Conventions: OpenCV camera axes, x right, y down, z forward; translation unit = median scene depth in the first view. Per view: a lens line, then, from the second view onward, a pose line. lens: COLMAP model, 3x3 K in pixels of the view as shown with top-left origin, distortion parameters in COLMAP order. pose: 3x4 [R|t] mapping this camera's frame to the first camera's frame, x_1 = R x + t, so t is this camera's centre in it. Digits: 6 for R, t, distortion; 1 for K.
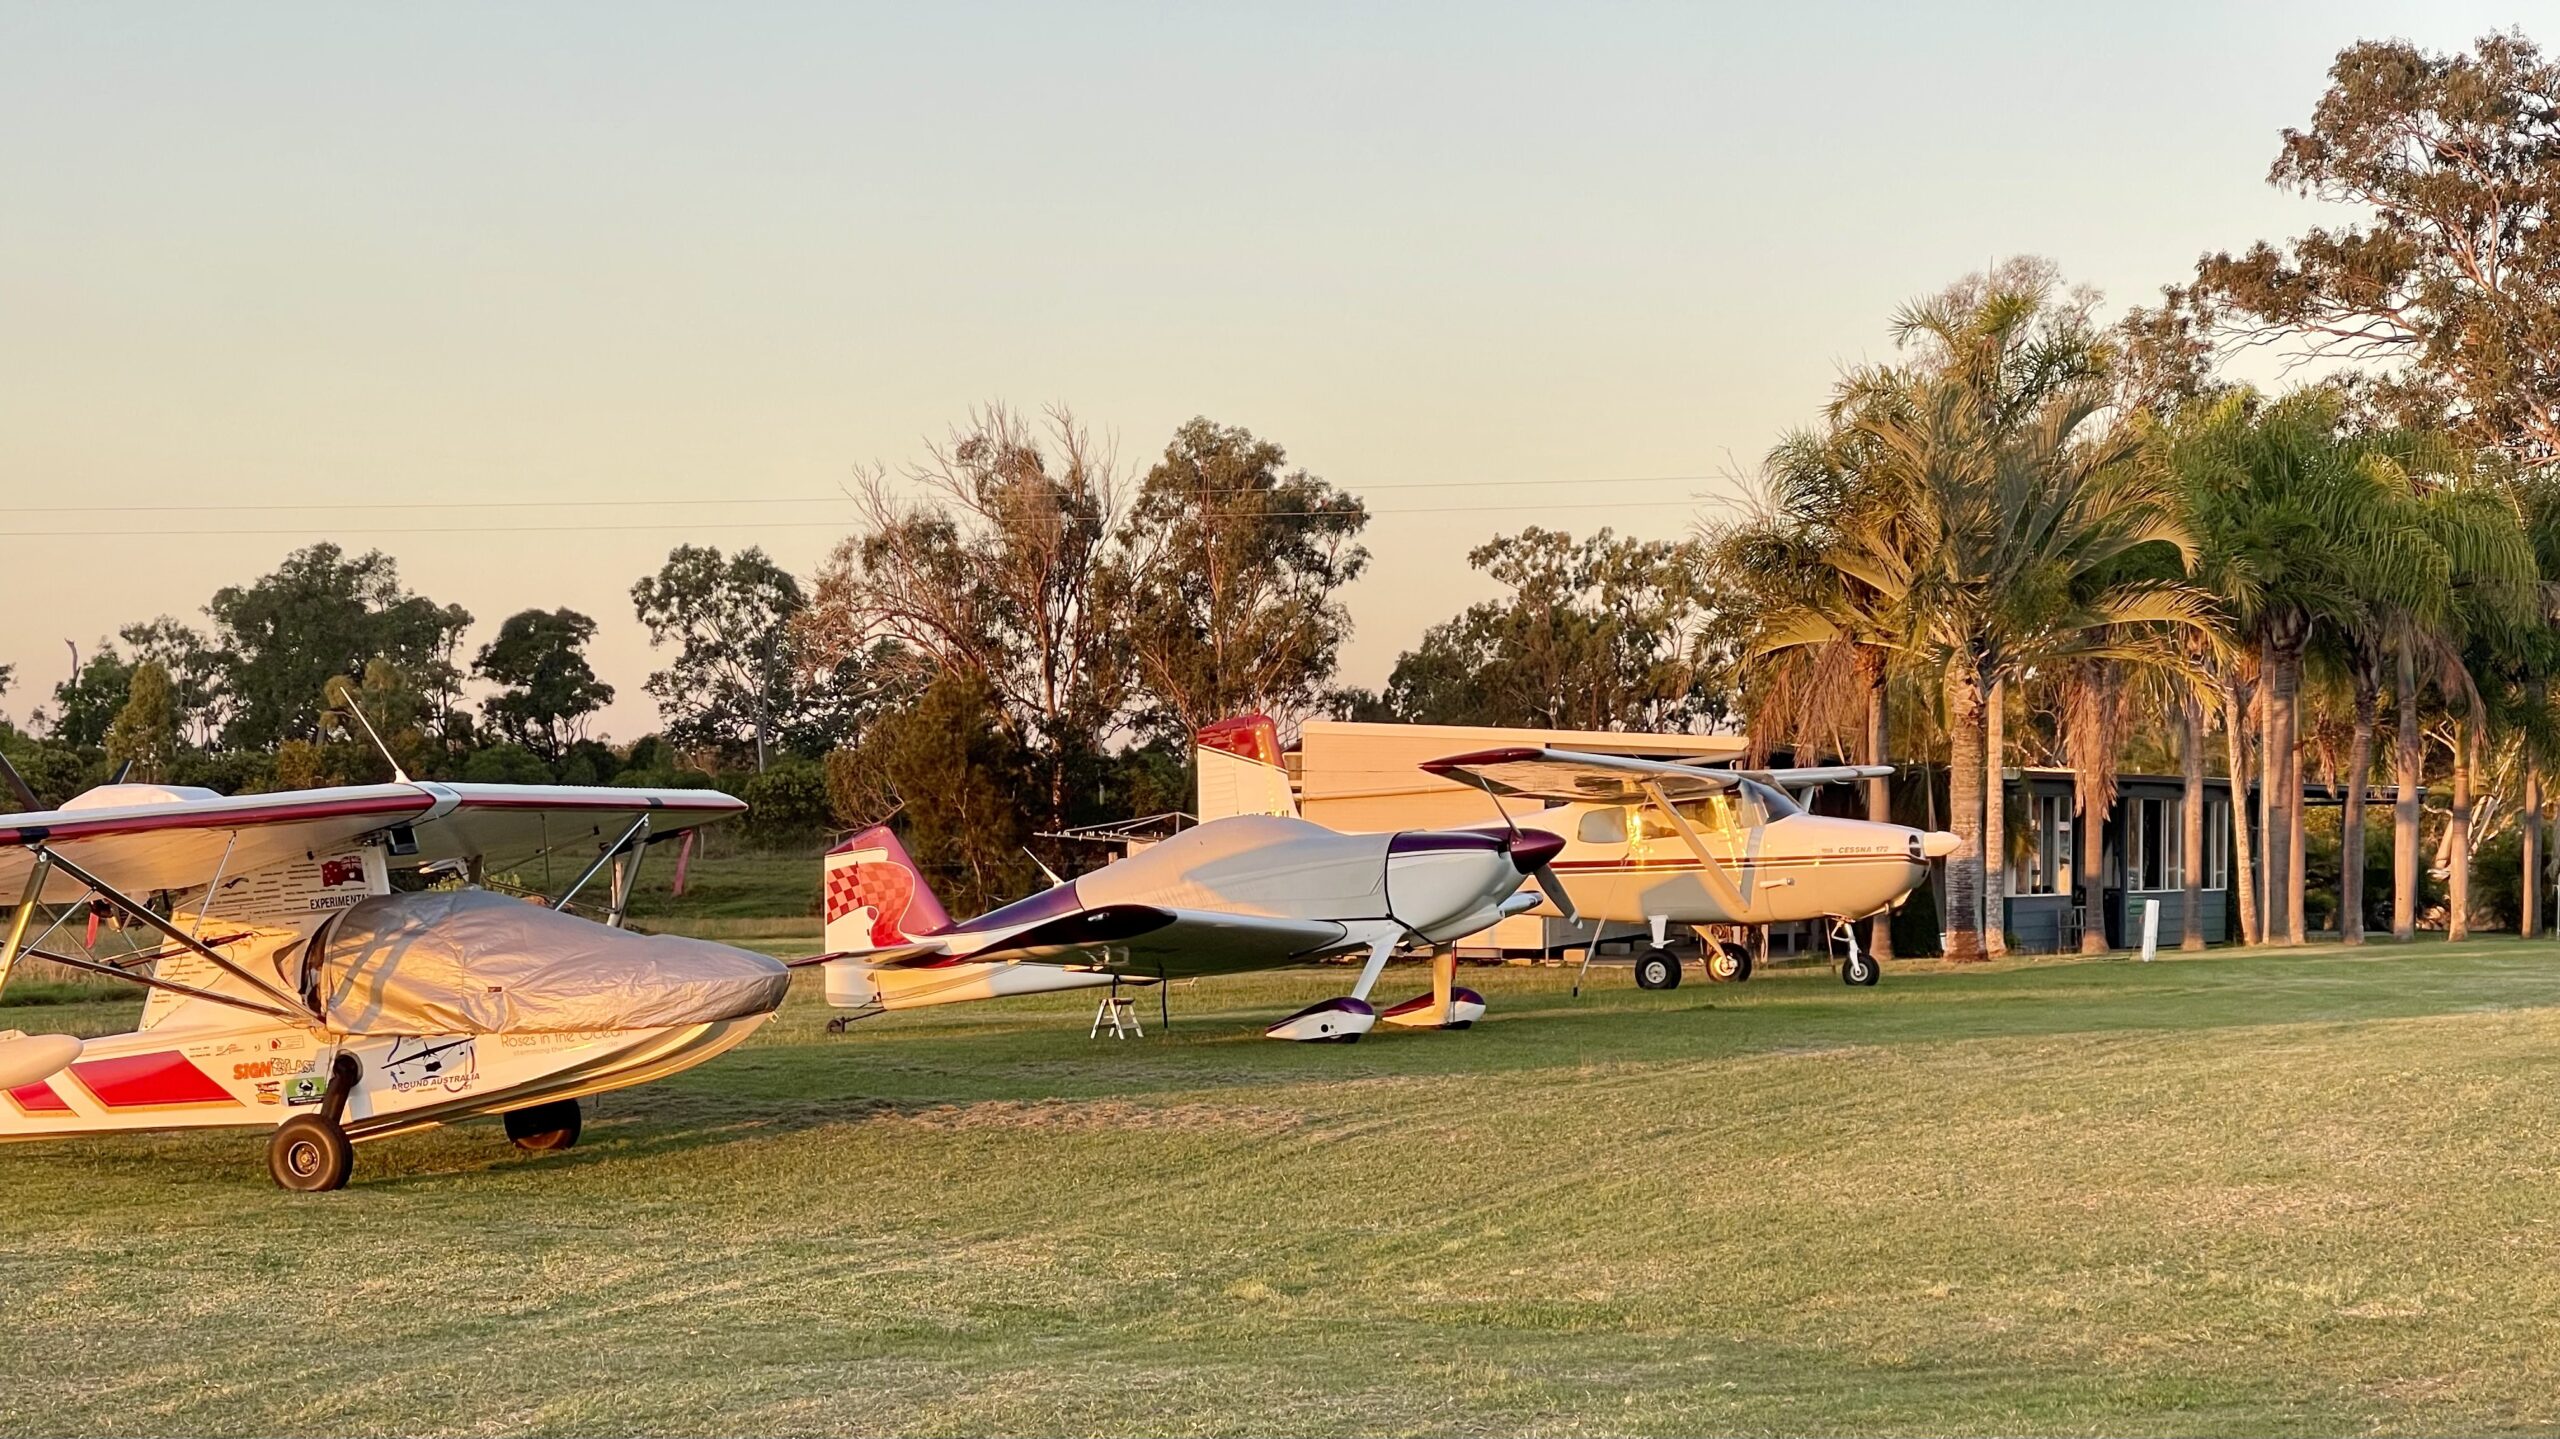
lens RADIAL K [[4828.1, 0, 1281.2], [0, 4828.1, 736.3], [0, 0, 1]] dist [0.210527, 0.000000]
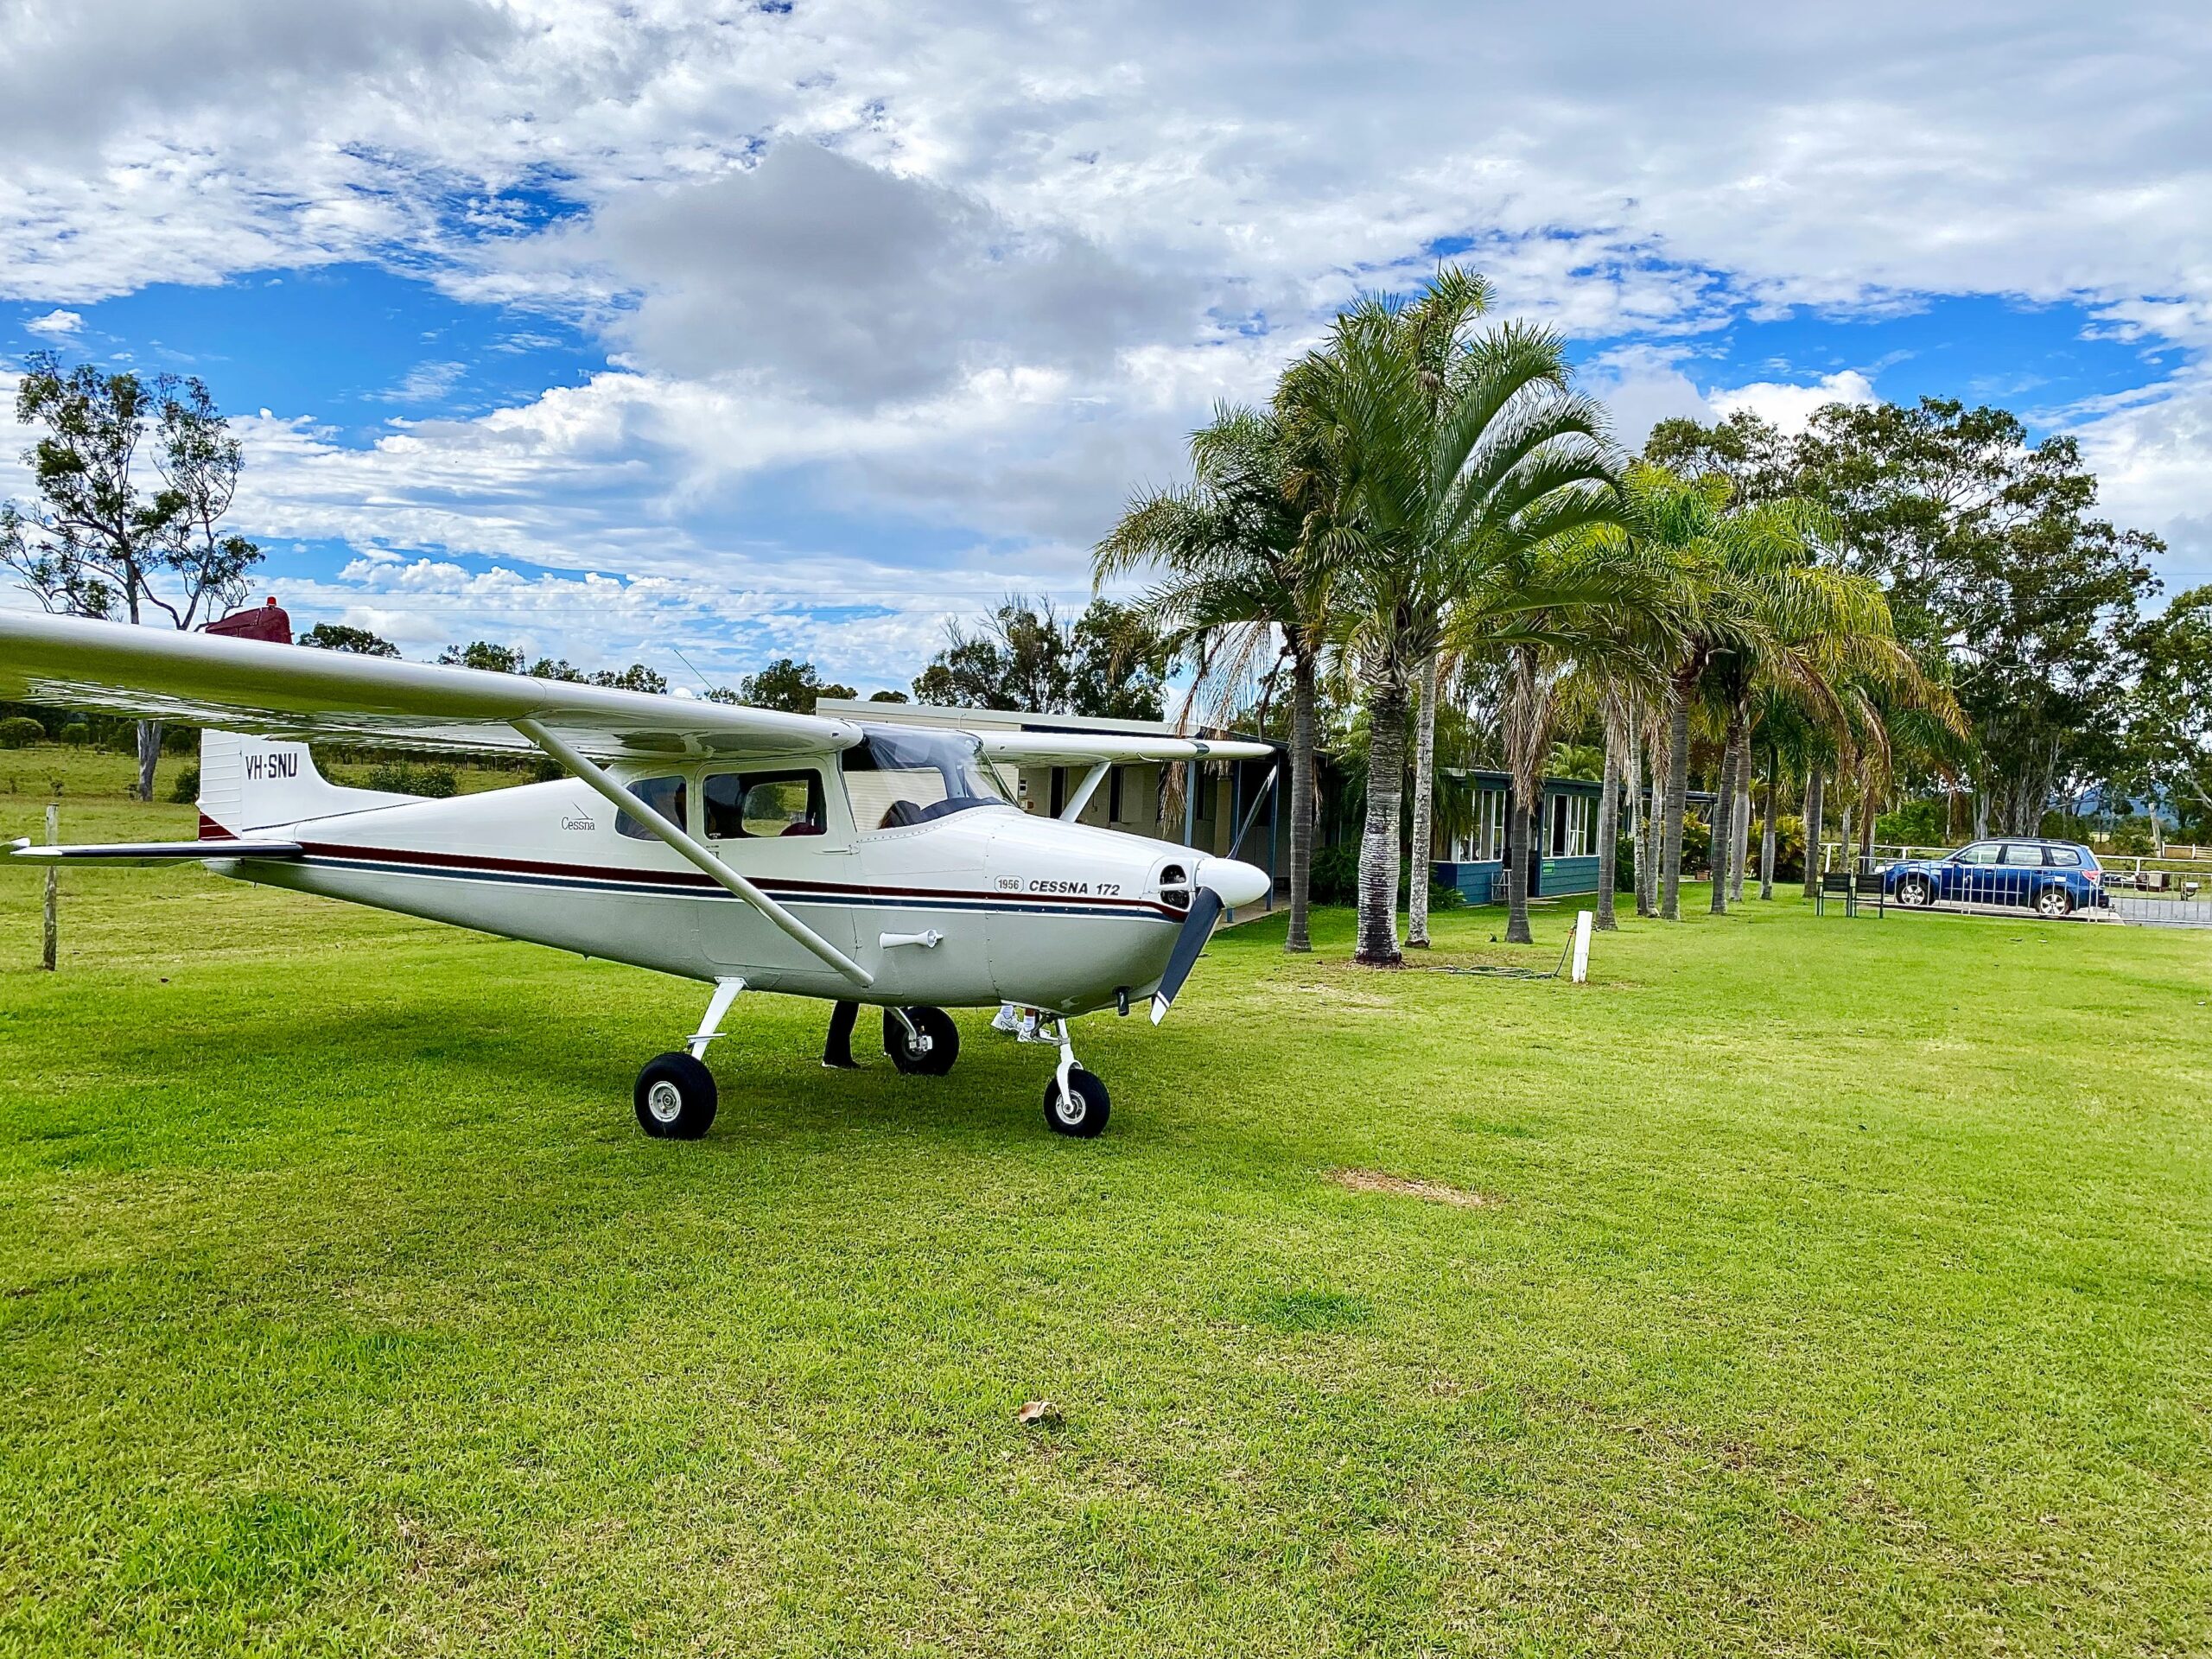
lens RADIAL K [[1735.2, 0, 1104.5], [0, 1735.2, 828.4], [0, 0, 1]] dist [0.008174, -0.034620]
pose [[0.996921, 0.041574, -0.066483, 0.038193], [-0.038754, 0.998316, 0.043155, 0.002692], [0.068165, -0.040445, 0.996854, 0.229604]]
